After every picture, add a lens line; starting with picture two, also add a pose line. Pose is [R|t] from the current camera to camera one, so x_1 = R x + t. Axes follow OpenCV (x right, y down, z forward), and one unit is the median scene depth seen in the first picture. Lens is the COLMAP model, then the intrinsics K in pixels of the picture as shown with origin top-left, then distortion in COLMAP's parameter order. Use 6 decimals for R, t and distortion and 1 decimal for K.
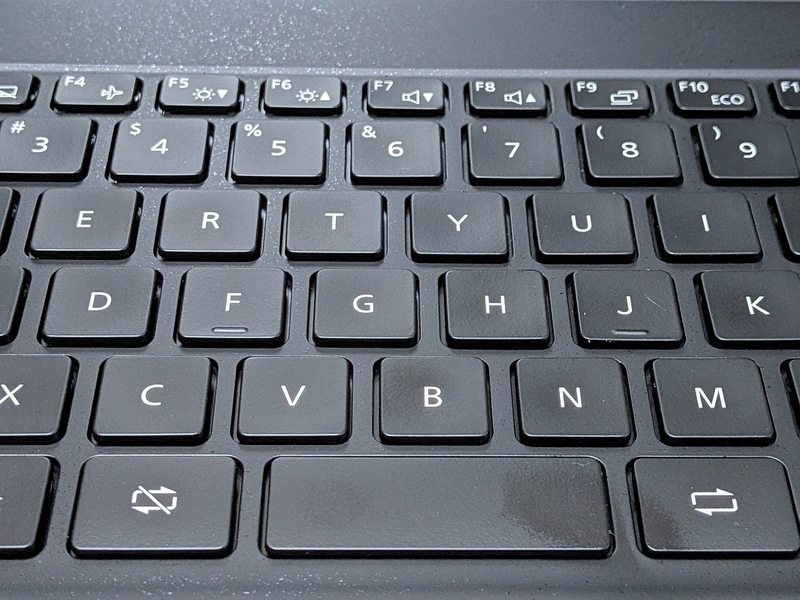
lens RADIAL K [[1490.3, 0, 400.0], [0, 1490.3, 300.0], [0, 0, 1]] dist [-0.007882, -0.179443]
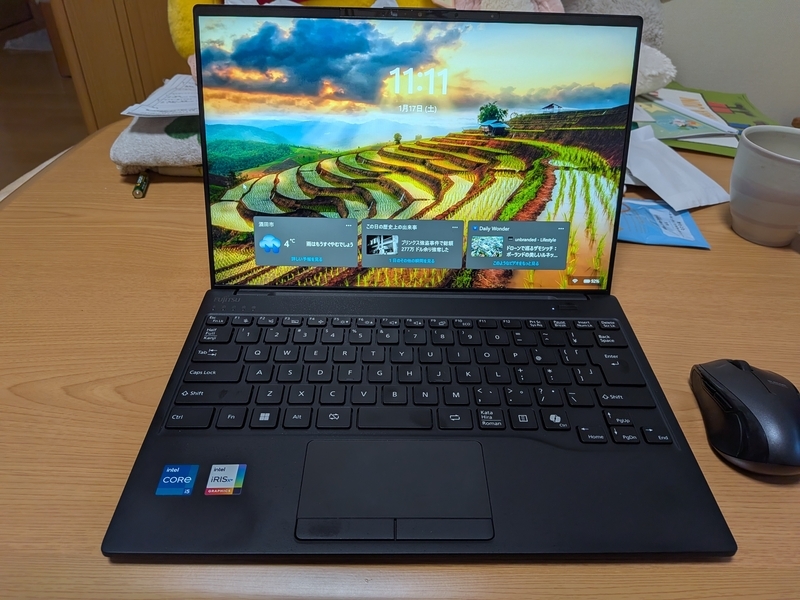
lens RADIAL K [[550.4, 0, 400.0], [0, 550.4, 300.0], [0, 0, 1]] dist [0.057147, -0.119937]
pose [[0.999964, 0.005452, 0.006548, 0.022670], [-0.004689, 0.993761, -0.111436, -0.029836], [-0.007115, 0.111401, 0.993750, -0.622914]]
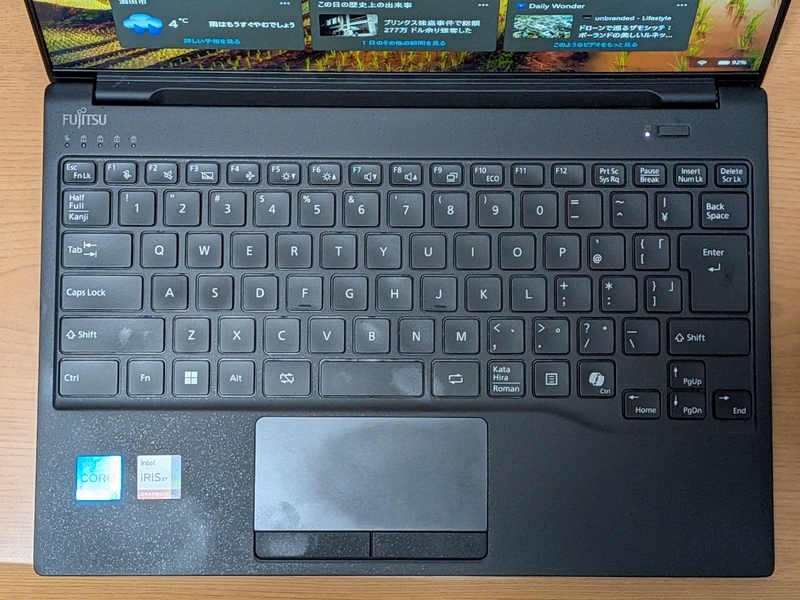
lens RADIAL K [[1490.3, 0, 400.0], [0, 1490.3, 300.0], [0, 0, 1]] dist [-0.007882, -0.179443]
pose [[0.999833, 0.008802, -0.016003, 0.115493], [0.003136, 0.780442, 0.625221, -1.724267], [0.017992, -0.625167, 0.780284, -1.228516]]
